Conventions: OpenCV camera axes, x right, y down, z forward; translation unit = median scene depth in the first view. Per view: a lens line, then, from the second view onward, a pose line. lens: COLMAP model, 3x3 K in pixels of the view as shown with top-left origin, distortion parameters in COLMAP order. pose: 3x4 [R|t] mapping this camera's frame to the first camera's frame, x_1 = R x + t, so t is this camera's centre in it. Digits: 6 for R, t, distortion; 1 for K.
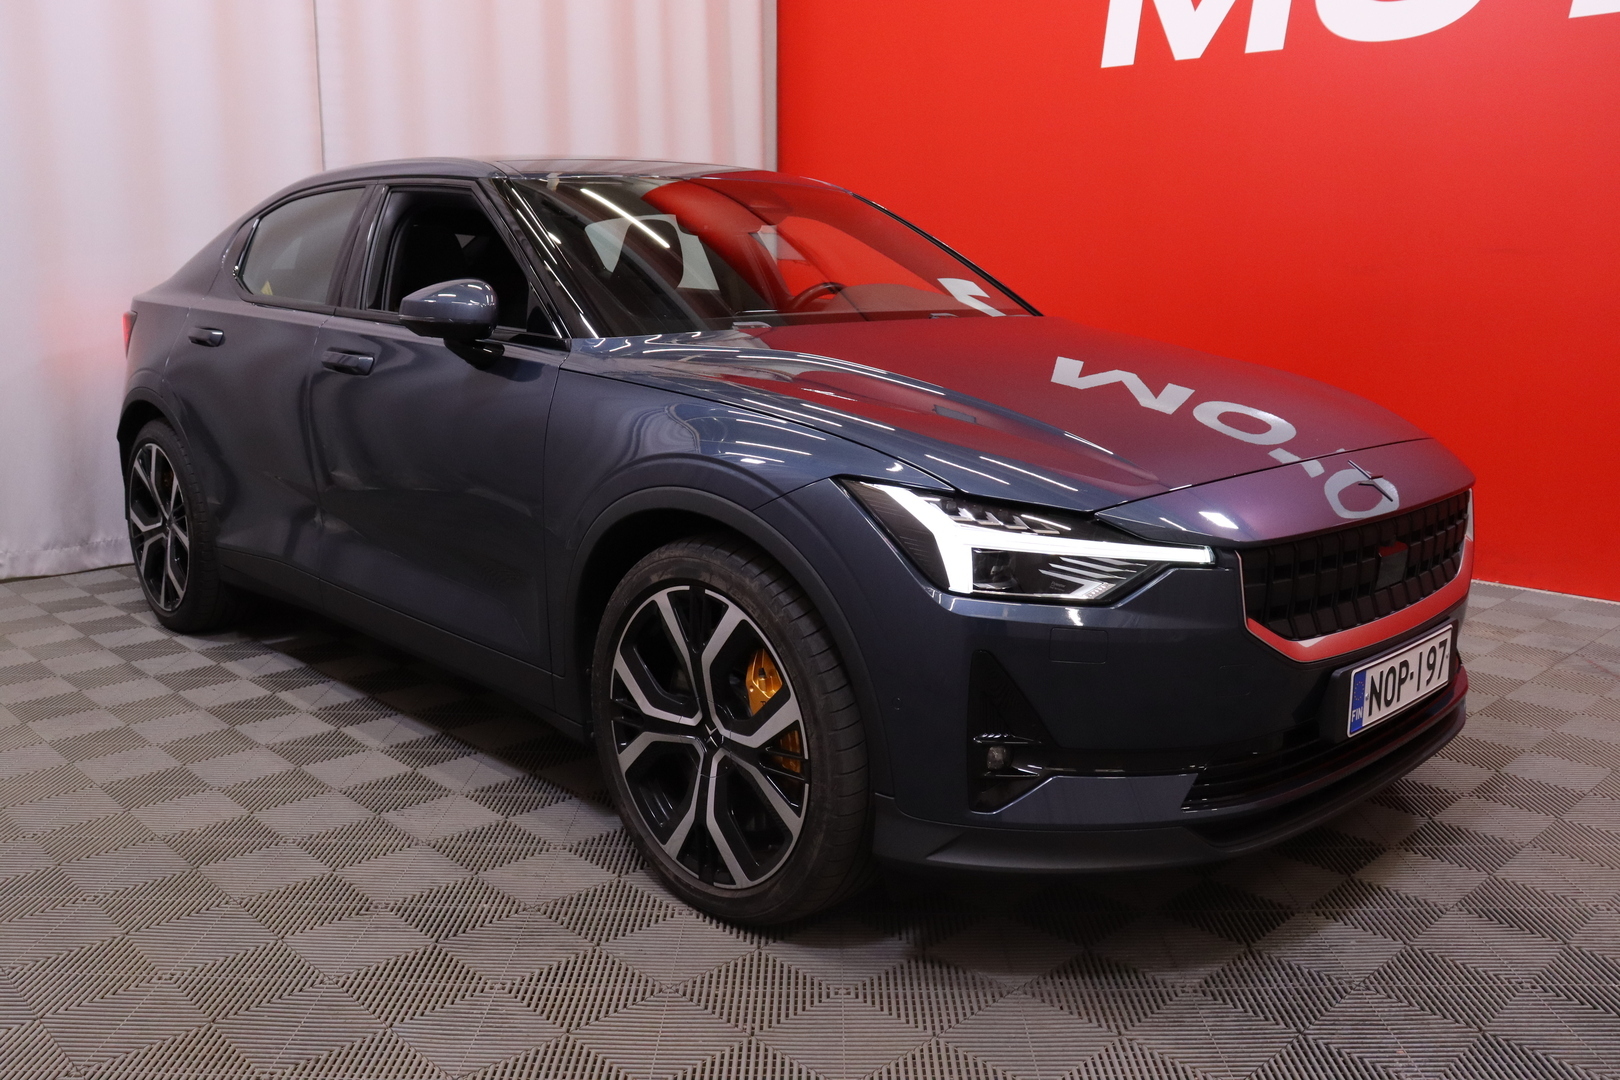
lens RADIAL K [[1528.2, 0, 810.0], [0, 1528.2, 540.0], [0, 0, 1]] dist [-0.011174, -0.002780]
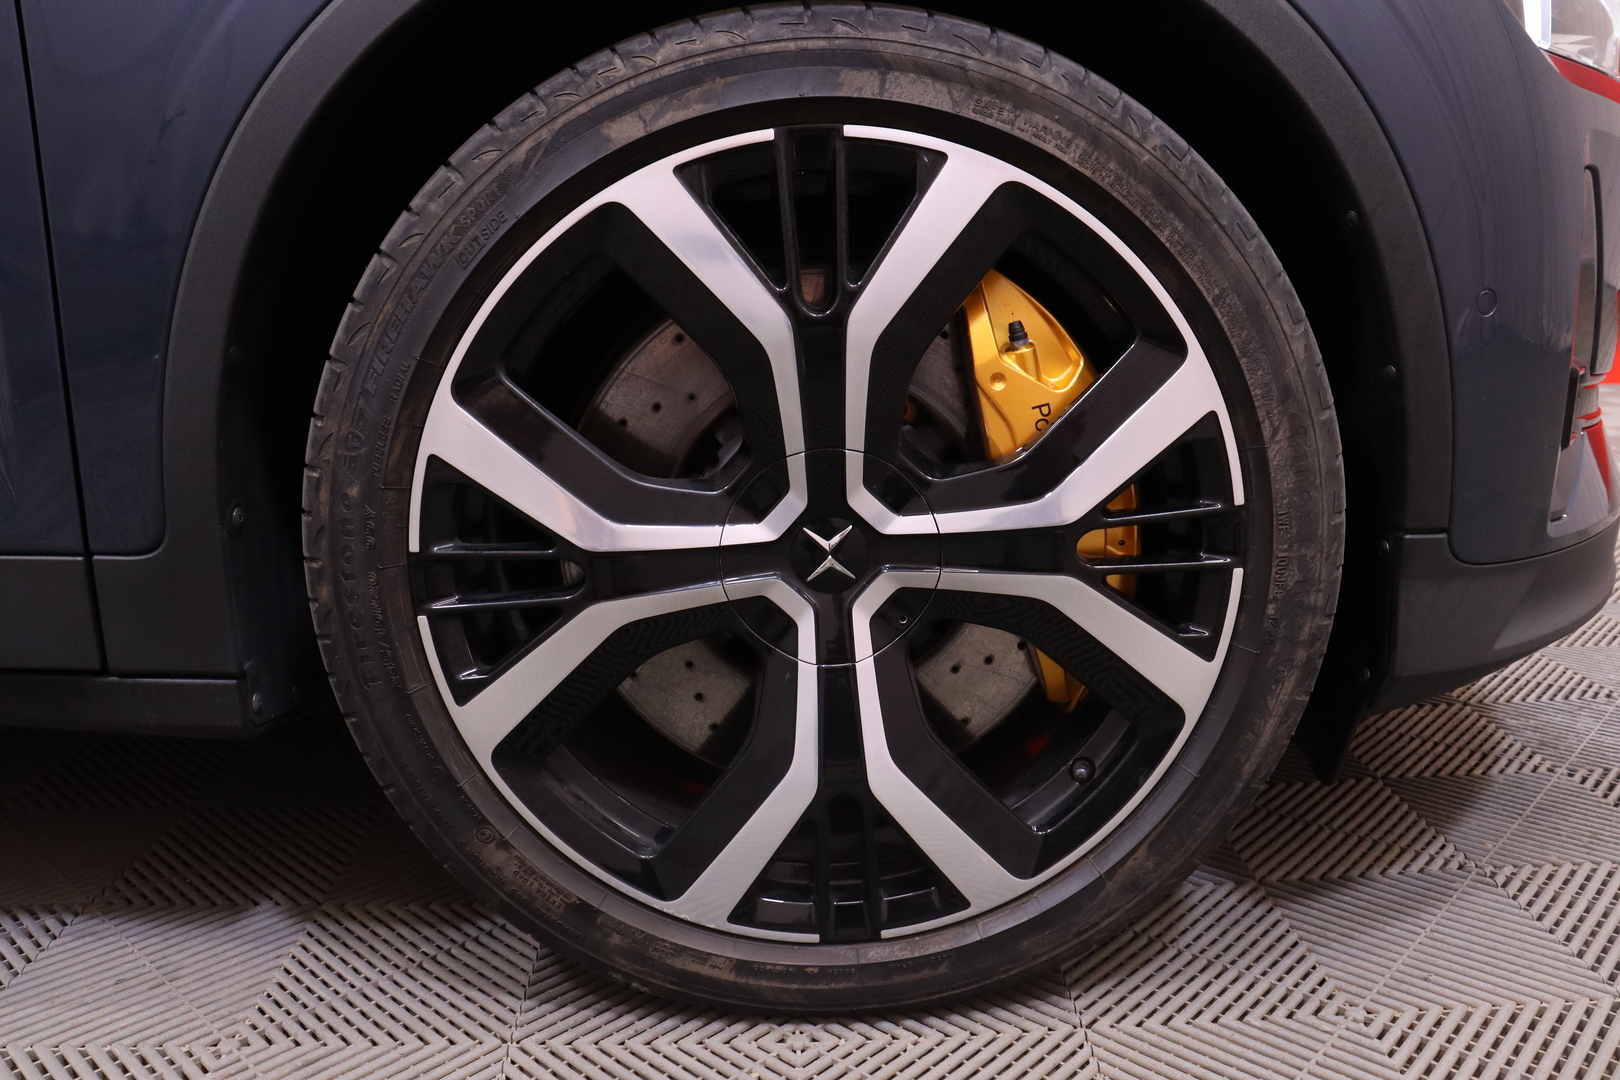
lens RADIAL K [[1447.3, 0, 810.0], [0, 1447.3, 540.0], [0, 0, 1]] dist [-0.151968, -0.000819]
pose [[0.651049, -0.175510, 0.738465, -0.324575], [0.161723, 0.982635, 0.090963, 0.092400], [-0.741607, 0.060206, 0.668128, 0.770492]]
